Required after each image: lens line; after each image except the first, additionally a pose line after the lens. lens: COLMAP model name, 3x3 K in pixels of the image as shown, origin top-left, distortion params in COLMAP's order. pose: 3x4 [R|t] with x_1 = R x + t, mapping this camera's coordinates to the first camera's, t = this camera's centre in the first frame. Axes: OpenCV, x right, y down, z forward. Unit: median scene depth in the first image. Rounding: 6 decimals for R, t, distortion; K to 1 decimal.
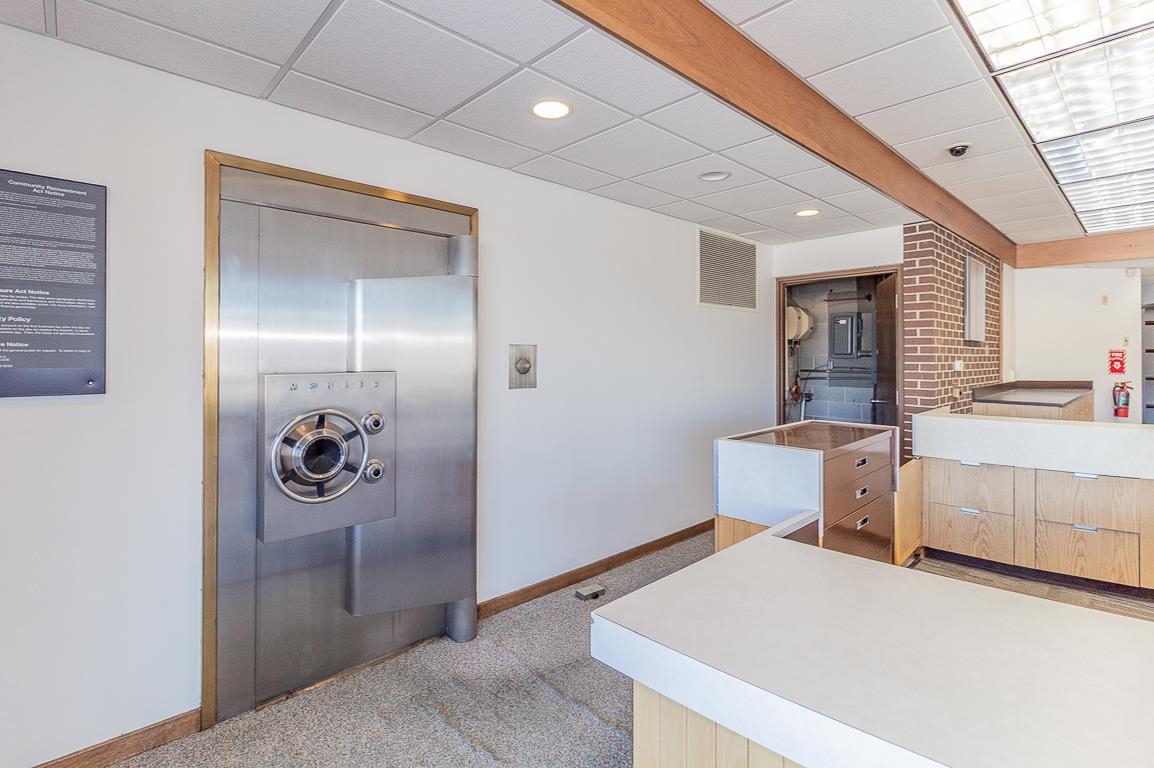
lens RADIAL K [[550.5, 0, 569.5], [0, 550.5, 358.2], [0, 0, 1]] dist [-0.004412, -0.000348]
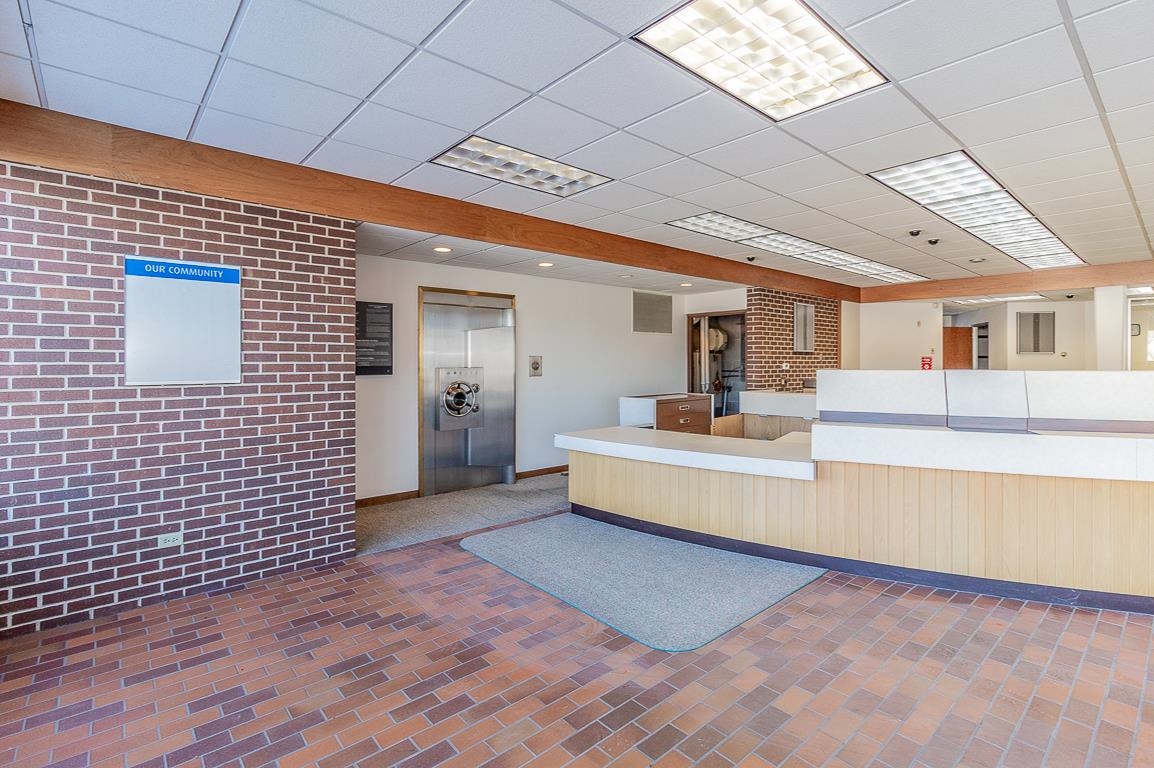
lens RADIAL K [[550.5, 0, 582.0], [0, 550.5, 376.0], [0, 0, 1]] dist [-0.004412, -0.000348]
pose [[0.999985, -0.003662, -0.004102, 0.110450], [0.003745, 0.999785, 0.020398, 0.010557], [0.004026, -0.020413, 0.999784, -1.206304]]
